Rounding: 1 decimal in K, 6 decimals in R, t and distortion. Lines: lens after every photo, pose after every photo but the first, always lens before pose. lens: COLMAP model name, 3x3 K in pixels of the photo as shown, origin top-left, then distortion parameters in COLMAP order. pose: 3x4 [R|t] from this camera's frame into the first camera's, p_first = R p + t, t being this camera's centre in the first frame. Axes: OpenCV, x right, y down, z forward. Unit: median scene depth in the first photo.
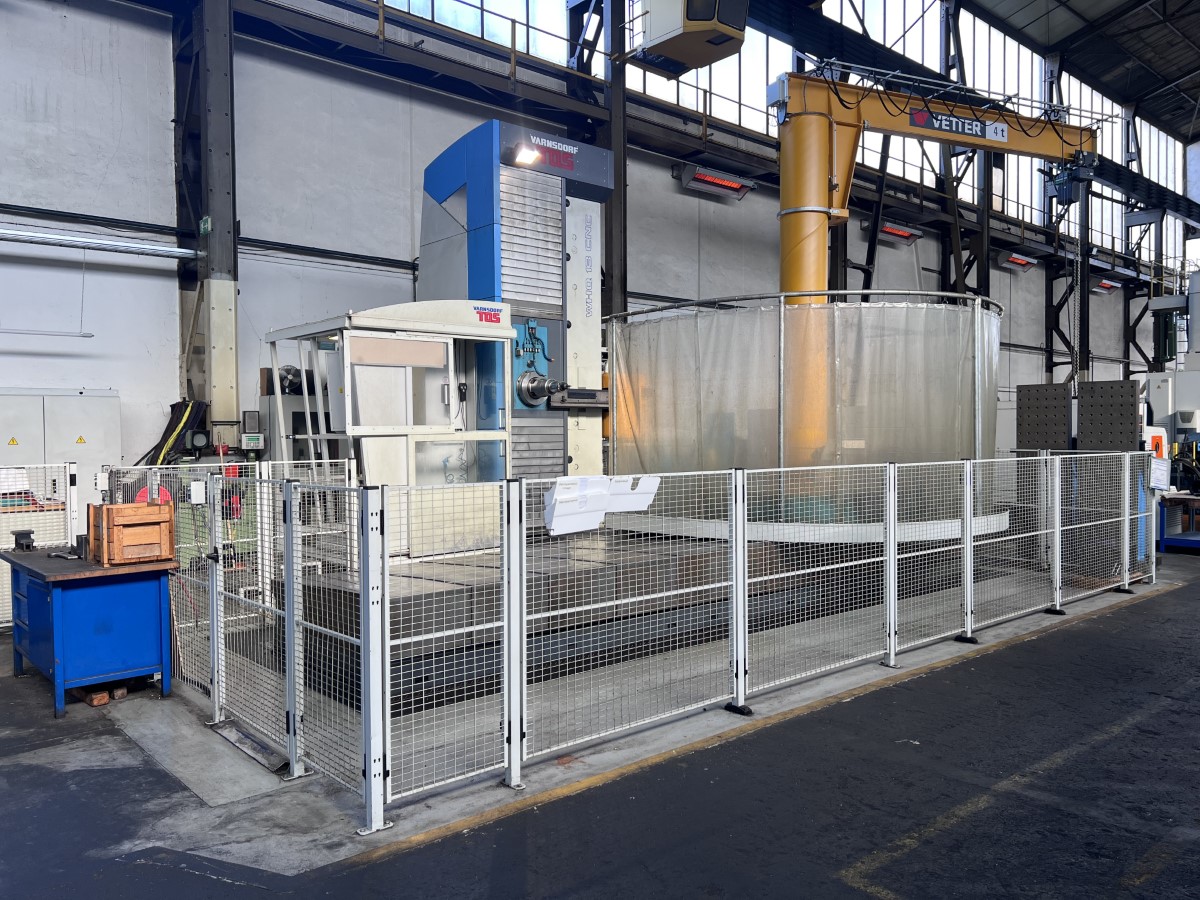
lens RADIAL K [[911.6, 0, 602.1], [0, 911.6, 451.4], [0, 0, 1]] dist [0.045922, -0.049465]
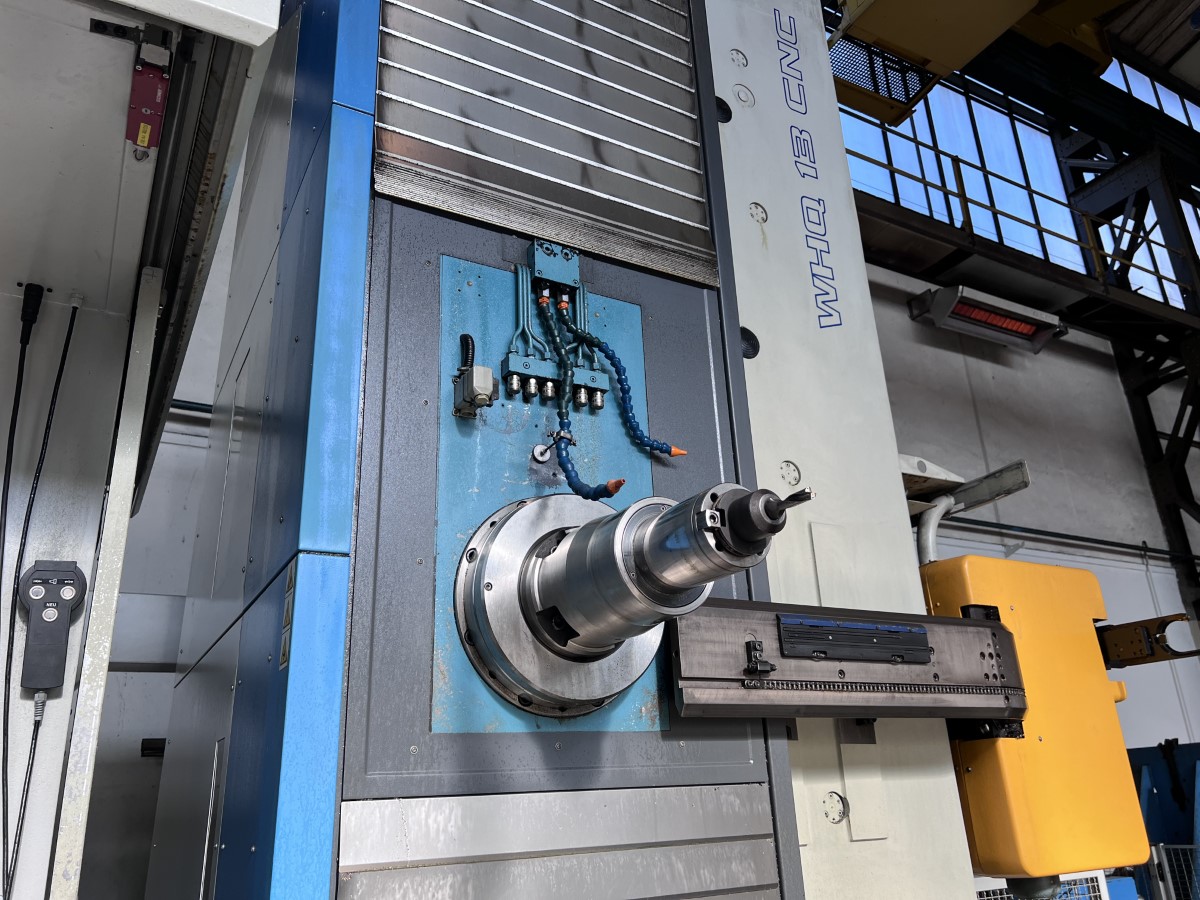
lens RADIAL K [[911.6, 0, 602.7], [0, 911.6, 460.6], [0, 0, 1]] dist [0.045922, -0.049465]
pose [[0.979450, -0.103284, -0.173232, -0.036523], [0.033653, 0.930575, -0.364551, -0.030860], [0.198858, 0.351230, 0.914928, 0.817179]]
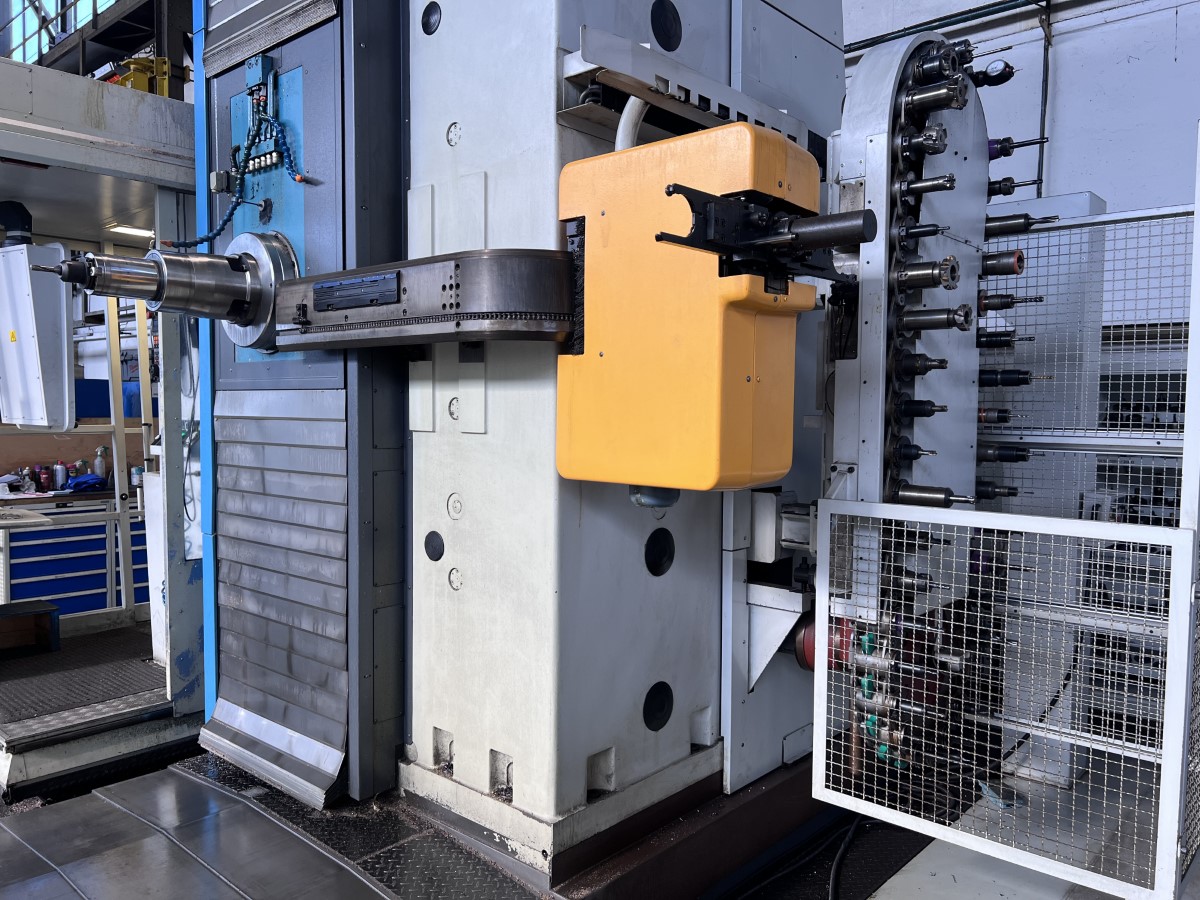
lens RADIAL K [[911.6, 0, 603.9], [0, 911.6, 458.1], [0, 0, 1]] dist [0.045922, -0.049465]
pose [[0.132280, 0.070403, -0.988709, 0.233021], [-0.027163, 0.997357, 0.067385, -0.036208], [0.990840, 0.017942, 0.133842, 1.040220]]
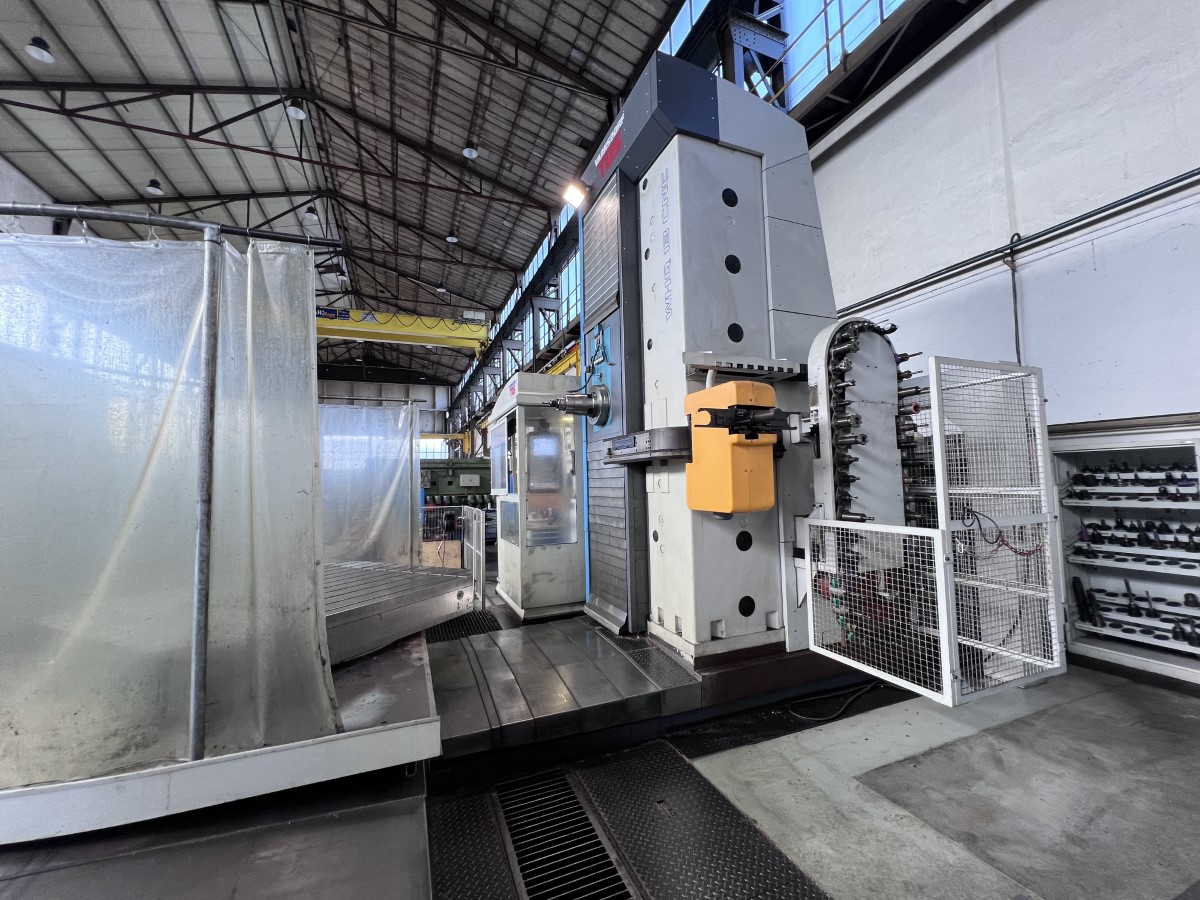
lens RADIAL K [[483.5, 0, 604.2], [0, 483.5, 454.0], [0, 0, 1]] dist [-0.003543, -0.000339]
pose [[-0.310466, -0.030897, -0.950082, 0.332642], [0.010949, 0.999289, -0.036075, -0.041482], [0.950522, -0.021602, -0.309907, 1.106849]]
